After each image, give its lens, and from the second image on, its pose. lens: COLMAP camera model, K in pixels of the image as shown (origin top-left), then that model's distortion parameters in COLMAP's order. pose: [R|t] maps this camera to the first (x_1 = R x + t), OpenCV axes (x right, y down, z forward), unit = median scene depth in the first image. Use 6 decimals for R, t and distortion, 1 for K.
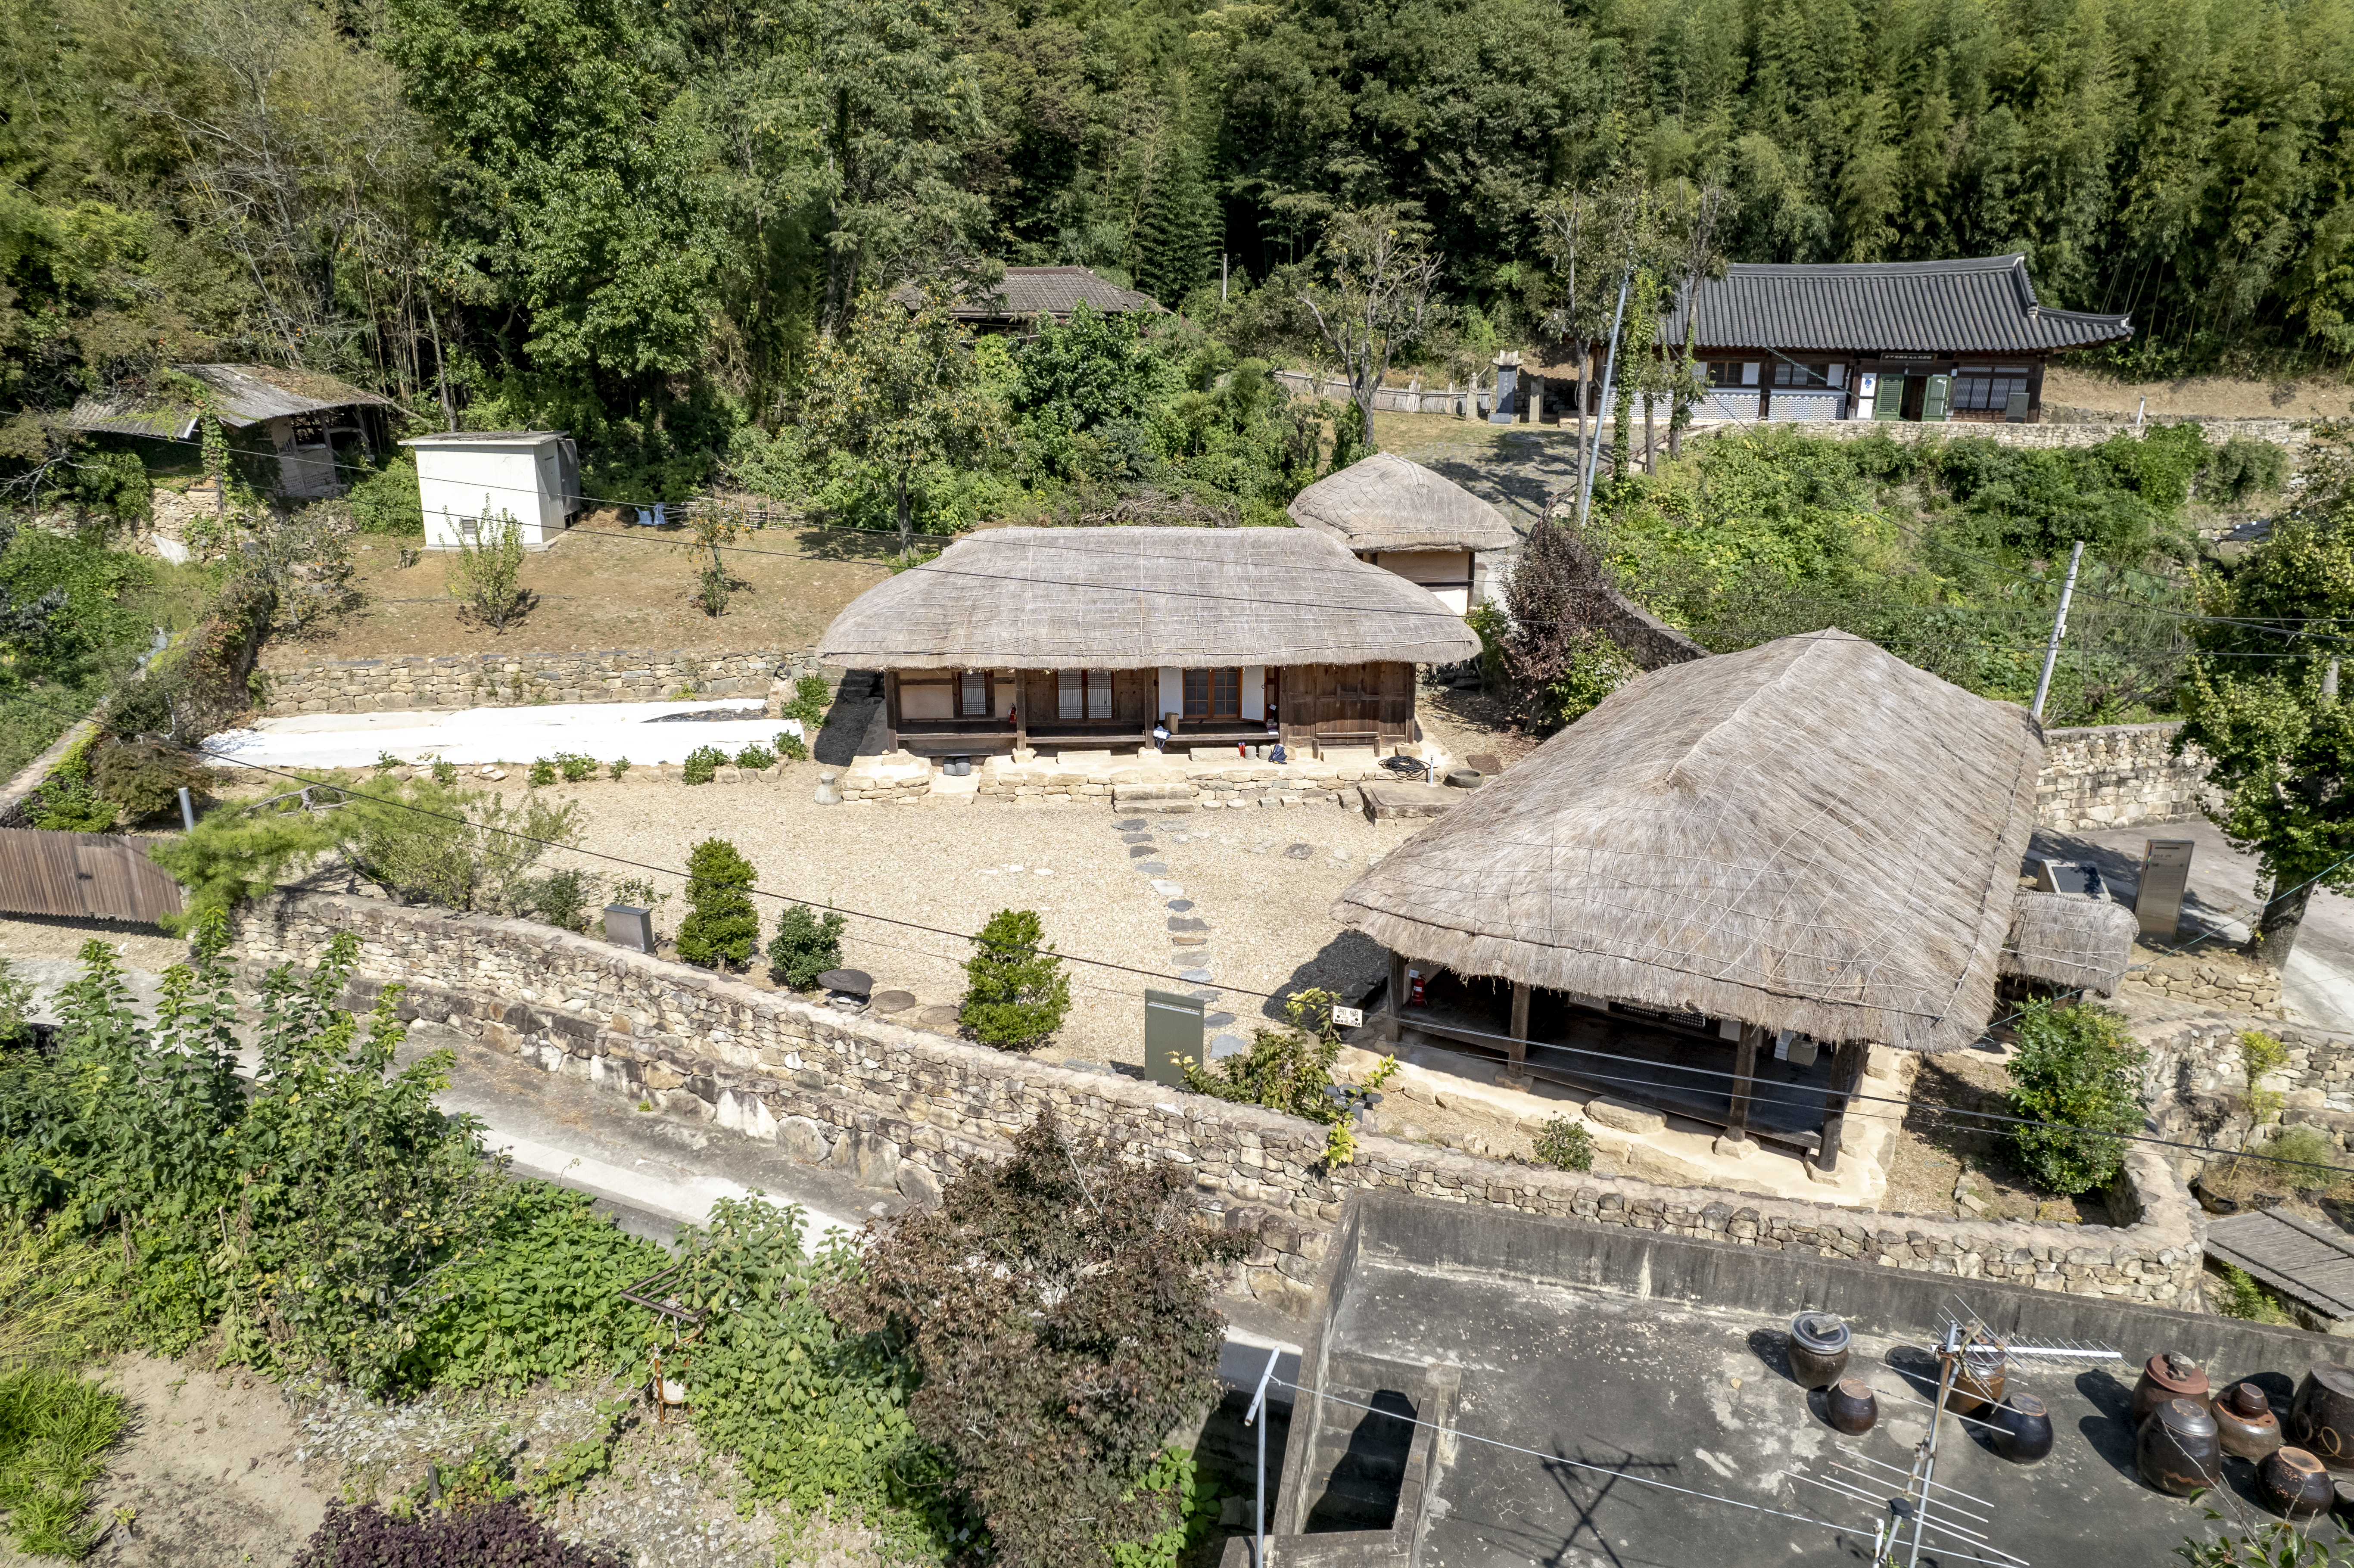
lens RADIAL K [[1513.7, 0, 1177.0], [0, 1513.7, 784.0], [0, 0, 1]] dist [-0.082051, 0.086343]
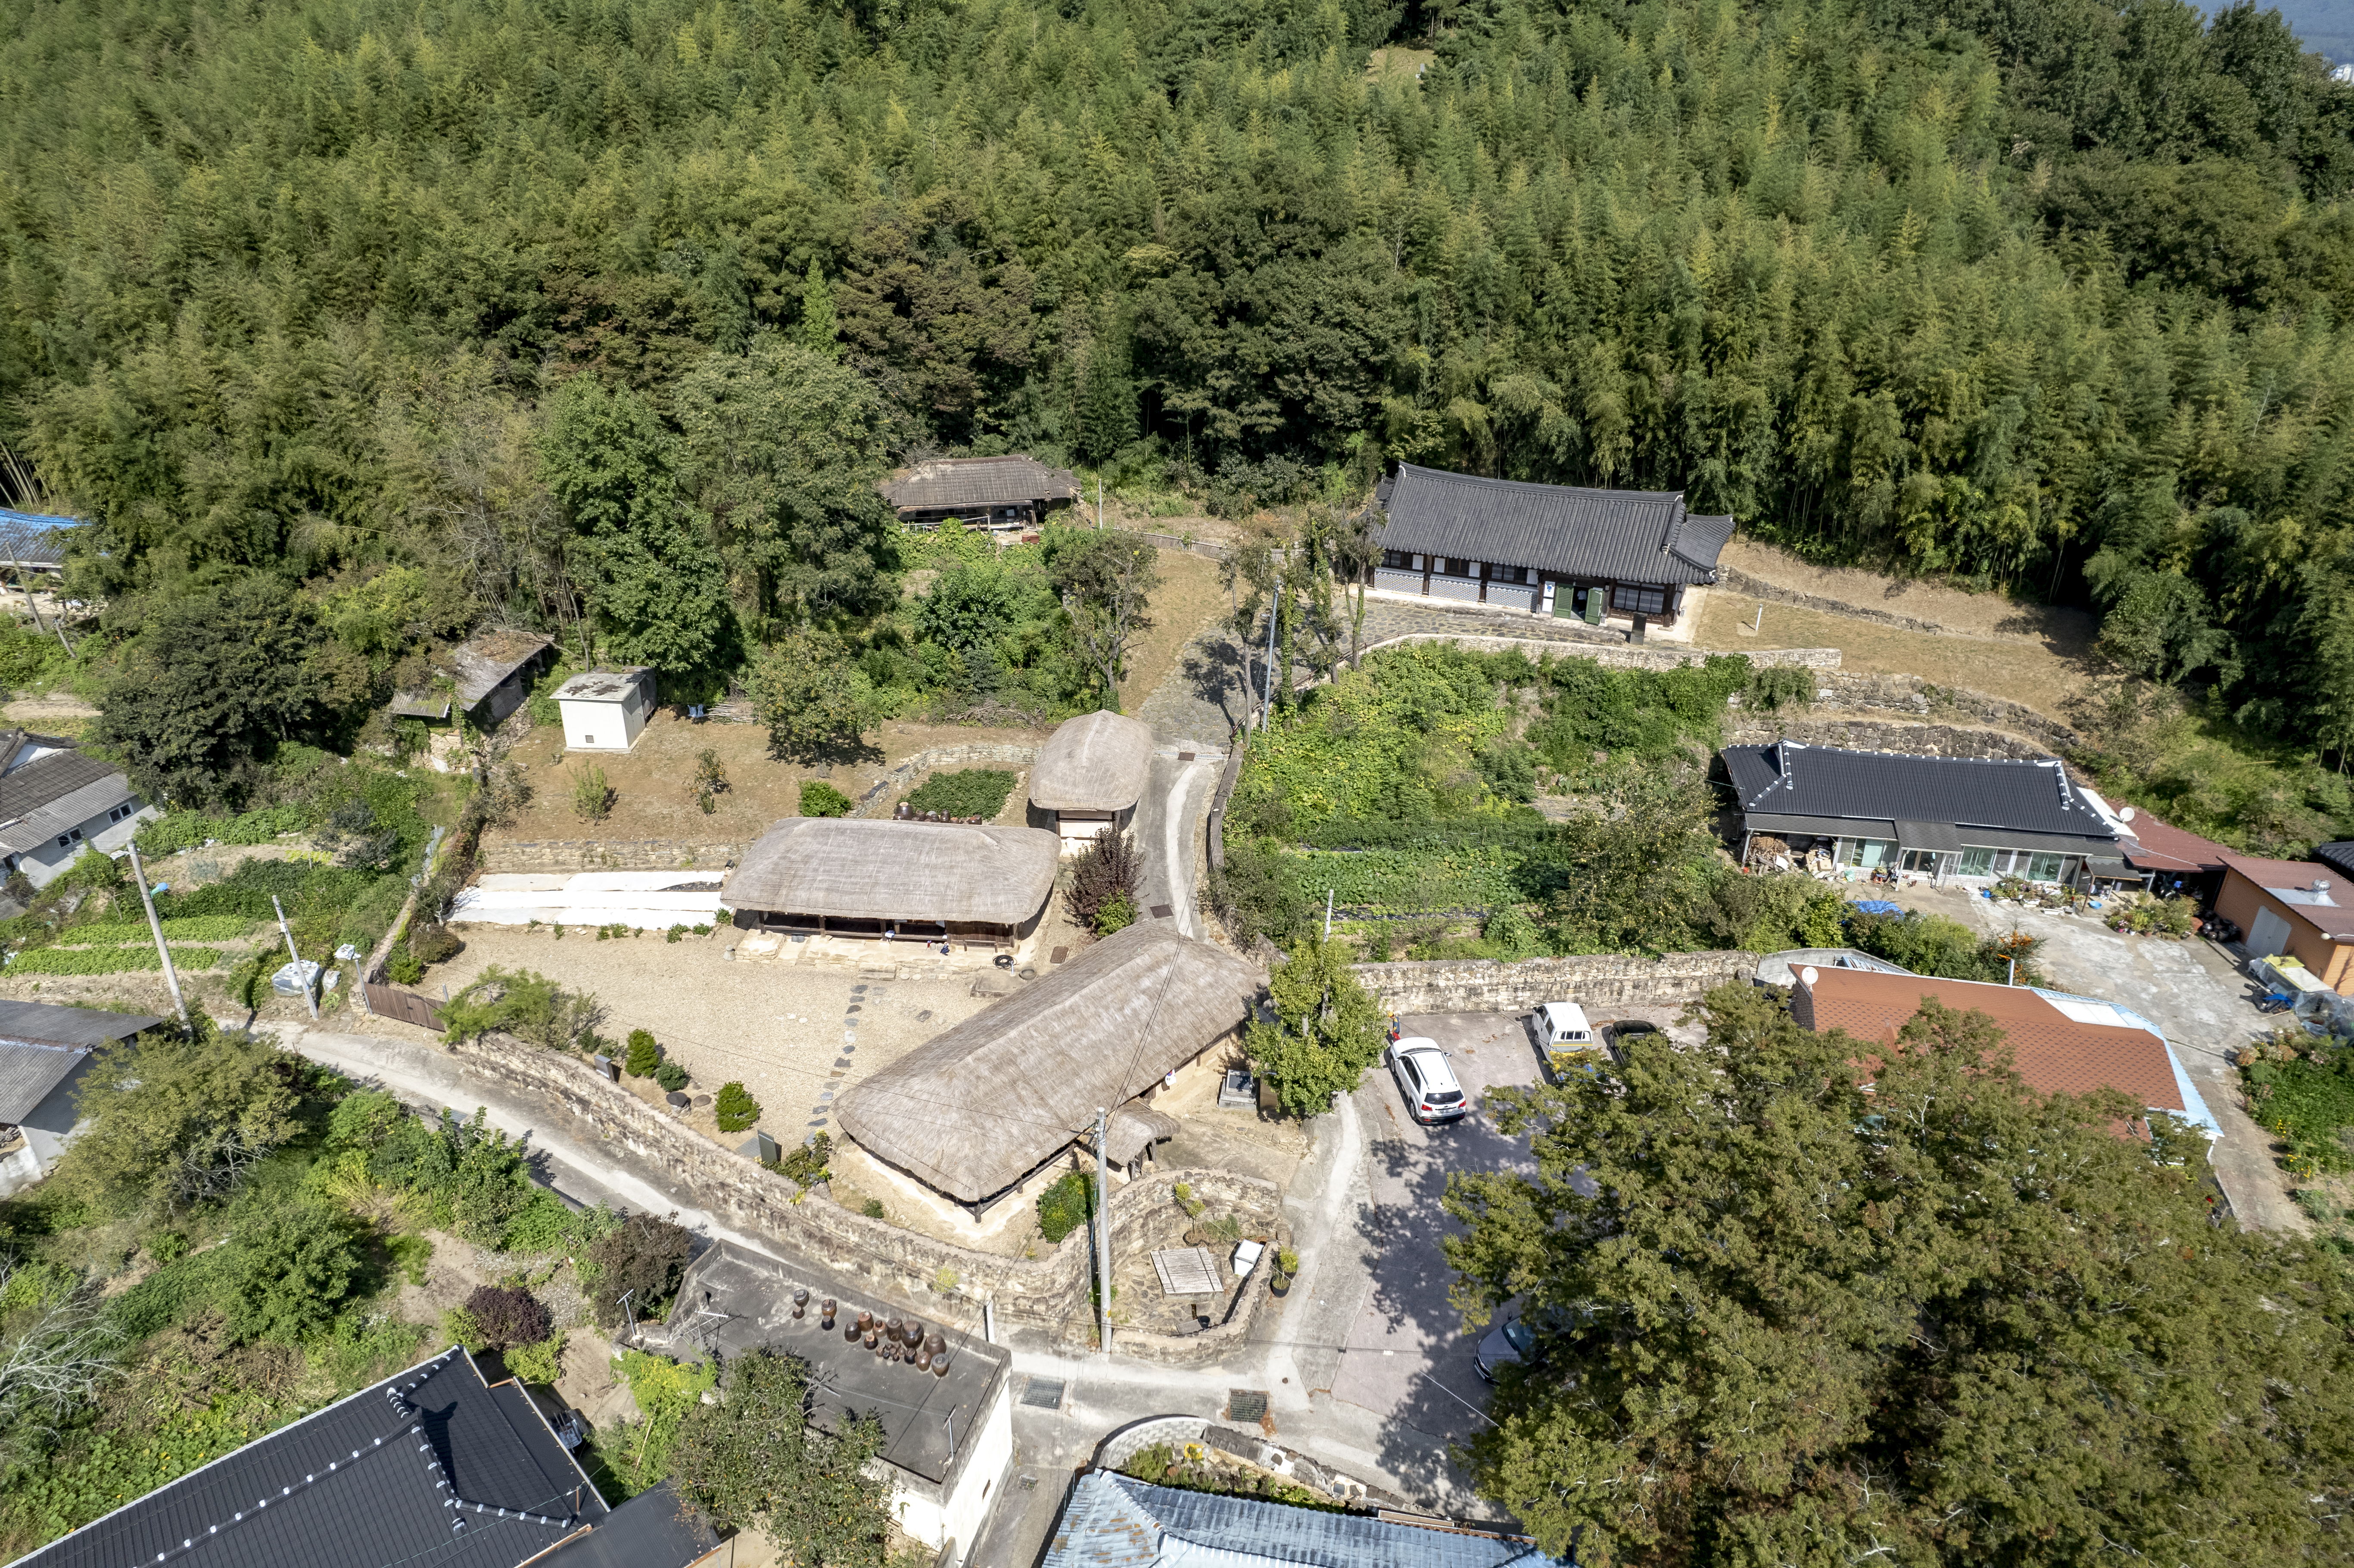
lens RADIAL K [[1513.7, 0, 1177.0], [0, 1513.7, 784.0], [0, 0, 1]] dist [-0.082051, 0.086343]
pose [[0.987403, 0.068044, -0.142849, 0.485248], [-0.045478, 0.986761, 0.155673, -0.424840], [0.151550, -0.147215, 0.977425, -0.666708]]
